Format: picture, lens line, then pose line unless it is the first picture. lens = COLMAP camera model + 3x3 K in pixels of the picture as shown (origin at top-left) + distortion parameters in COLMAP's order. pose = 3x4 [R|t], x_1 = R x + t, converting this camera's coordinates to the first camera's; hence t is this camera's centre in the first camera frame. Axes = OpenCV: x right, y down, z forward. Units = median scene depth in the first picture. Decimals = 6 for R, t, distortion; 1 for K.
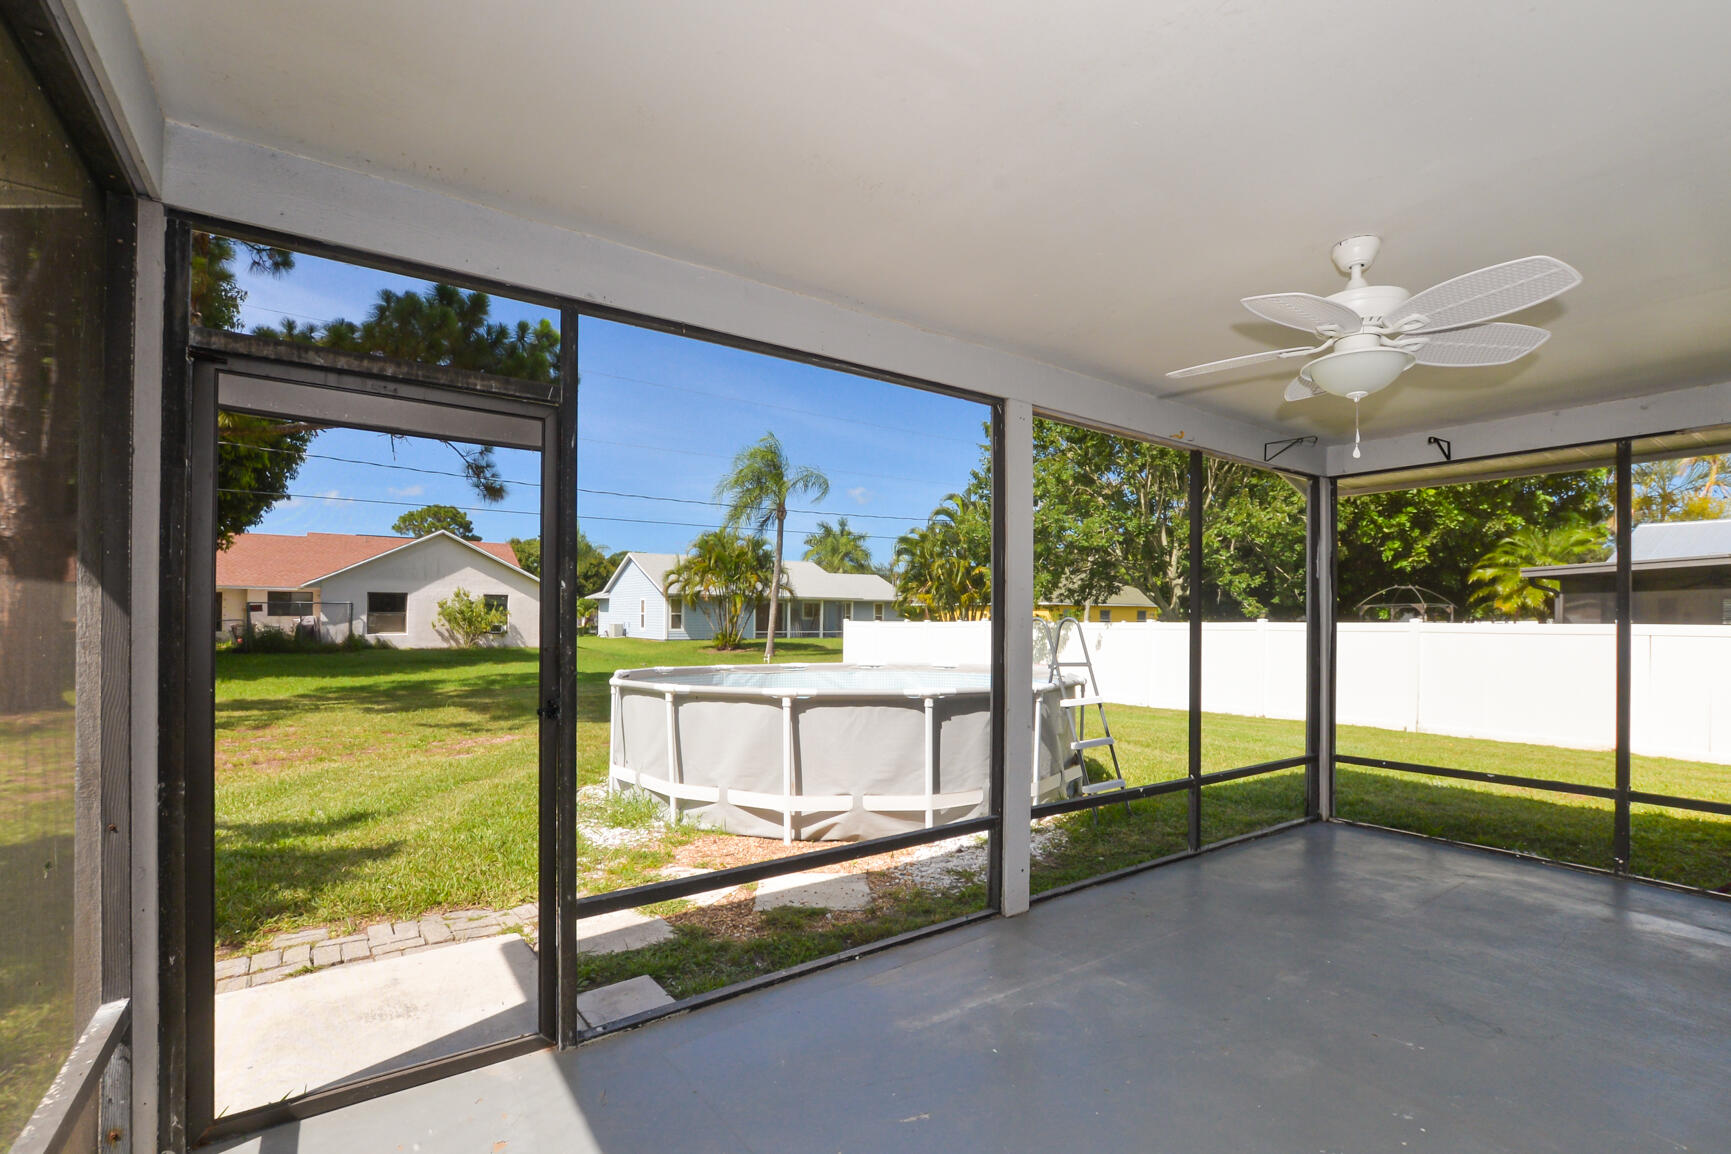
lens RADIAL K [[770.1, 0, 842.2], [0, 770.1, 615.5], [0, 0, 1]] dist [-0.022941, 0.003401]
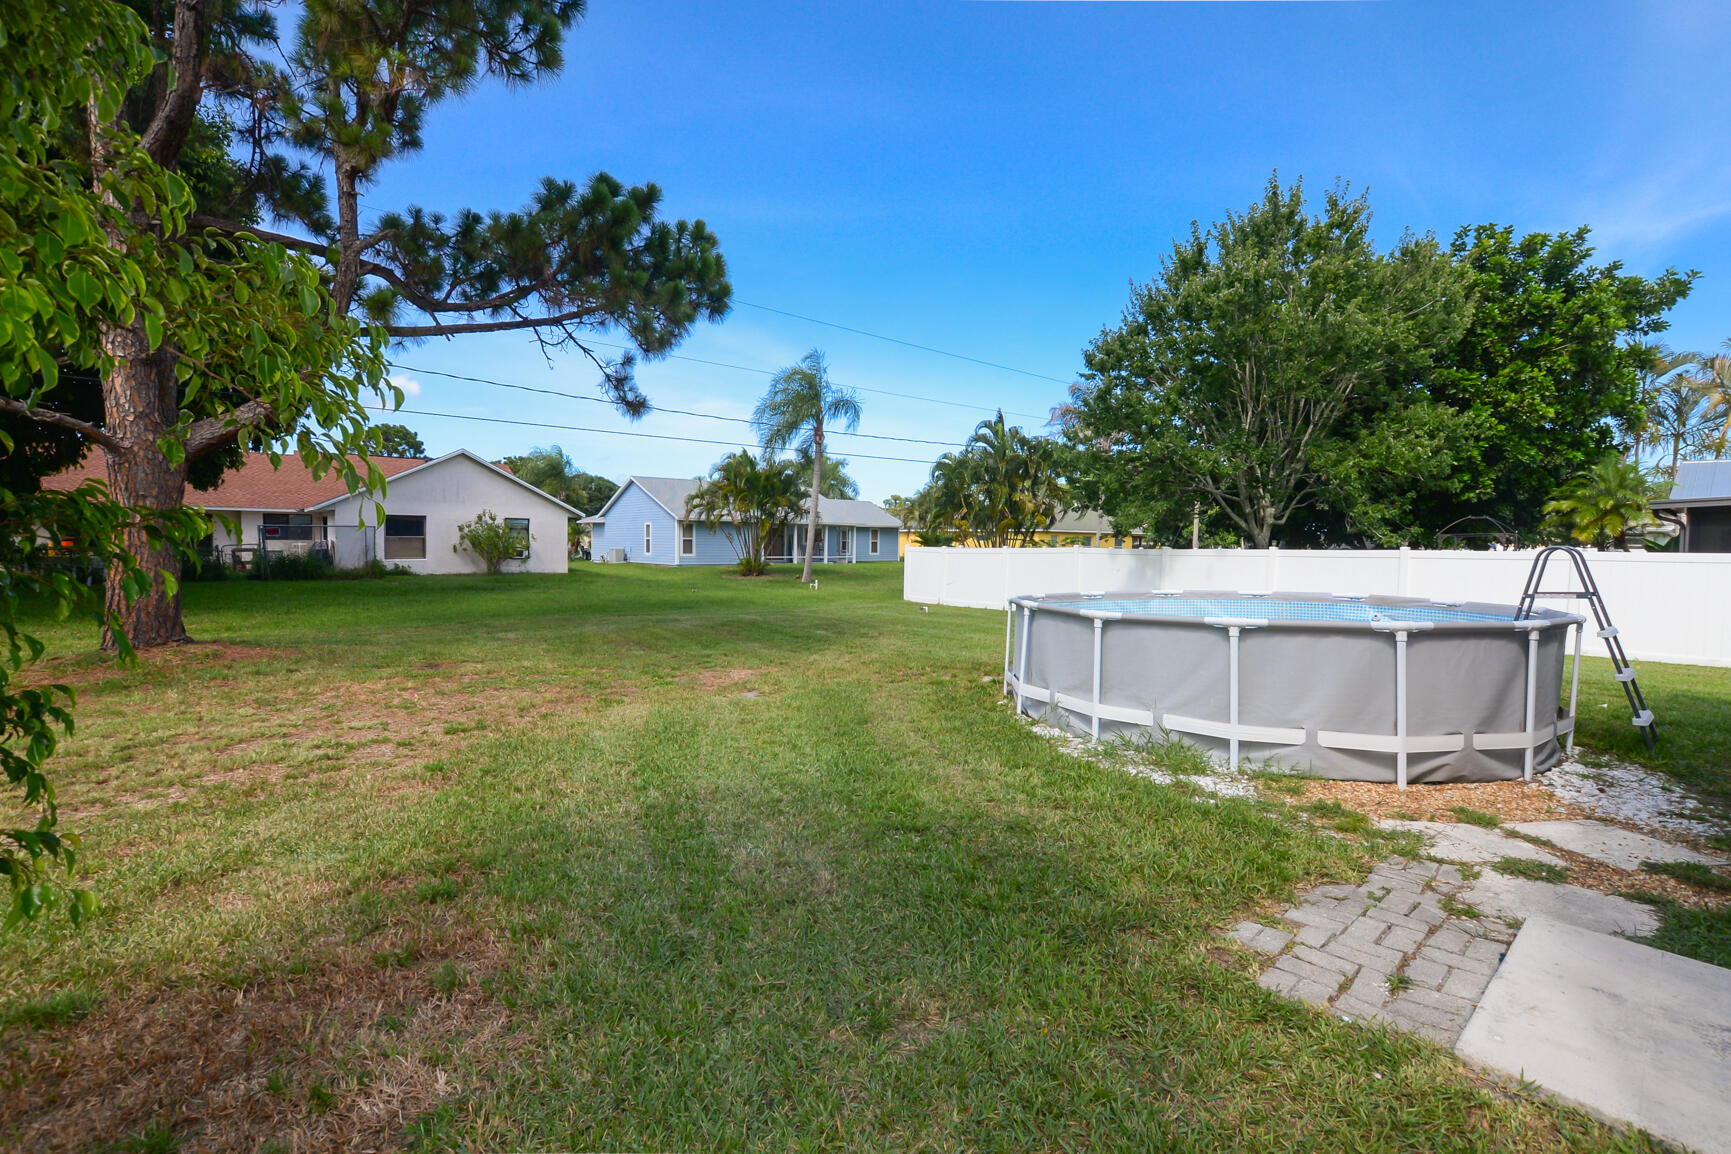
lens RADIAL K [[770.1, 0, 869.6], [0, 770.1, 563.7], [0, 0, 1]] dist [-0.022941, 0.003401]
pose [[0.995781, 0.002230, 0.091732, -0.118277], [-0.004887, 0.999575, 0.028746, 0.000020], [-0.091629, -0.029073, 0.995369, 0.020642]]
